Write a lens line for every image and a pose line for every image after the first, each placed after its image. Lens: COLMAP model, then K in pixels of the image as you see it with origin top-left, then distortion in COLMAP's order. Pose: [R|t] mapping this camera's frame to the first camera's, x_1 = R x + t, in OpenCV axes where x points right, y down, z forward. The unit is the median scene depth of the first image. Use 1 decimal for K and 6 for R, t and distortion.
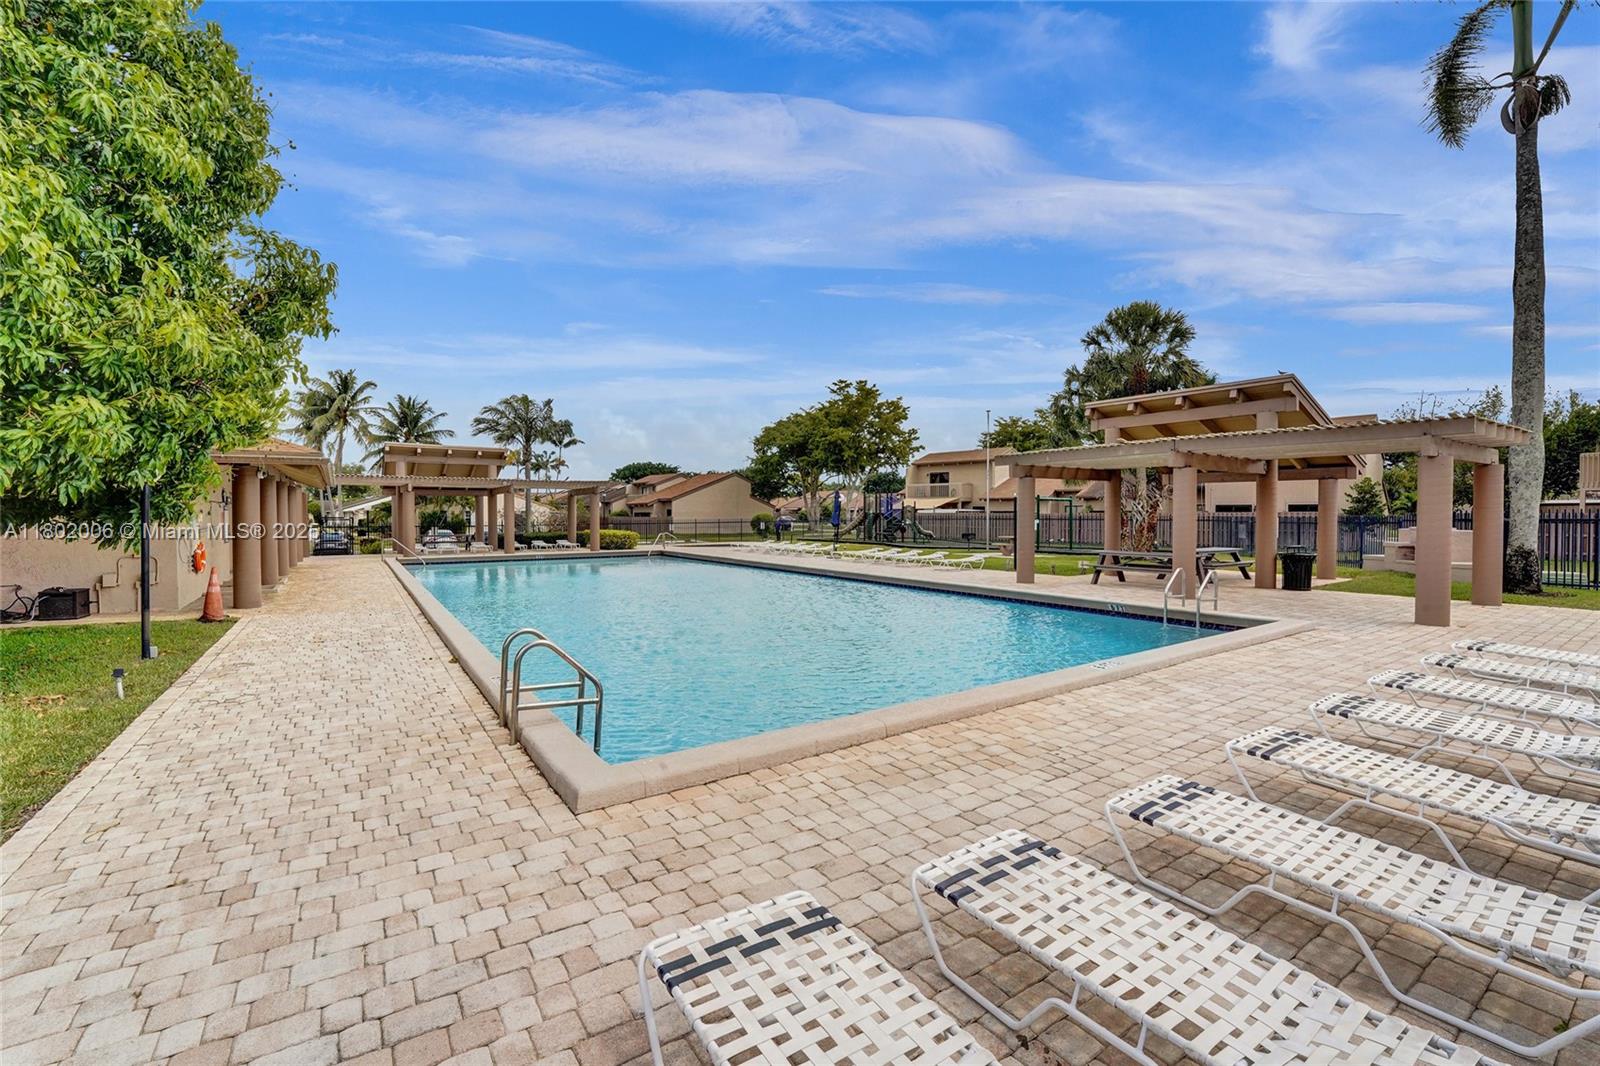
lens RADIAL K [[682.6, 0, 805.0], [0, 682.6, 524.2], [0, 0, 1]] dist [-0.022712, 0.001550]
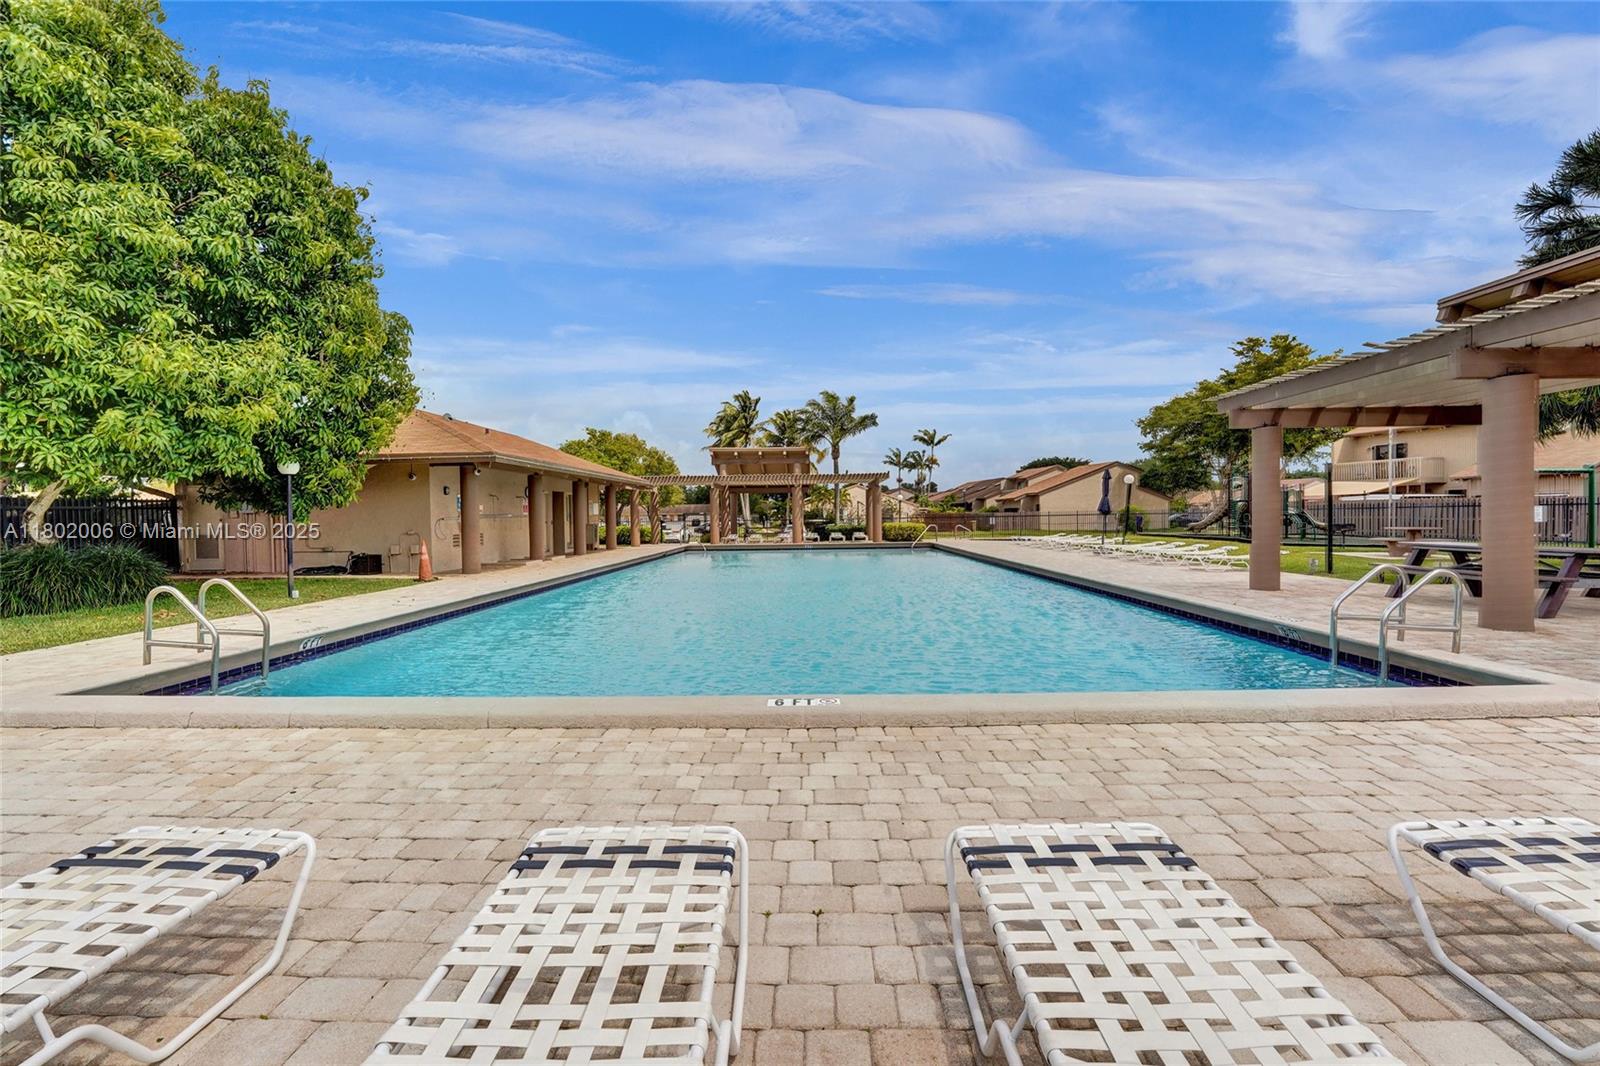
lens RADIAL K [[682.6, 0, 802.6], [0, 682.6, 535.3], [0, 0, 1]] dist [-0.022712, 0.001550]
pose [[0.820270, 0.005601, -0.571949, 0.918161], [0.004143, 0.999868, 0.015734, 0.061752], [0.571962, -0.015276, 0.820138, 0.590966]]
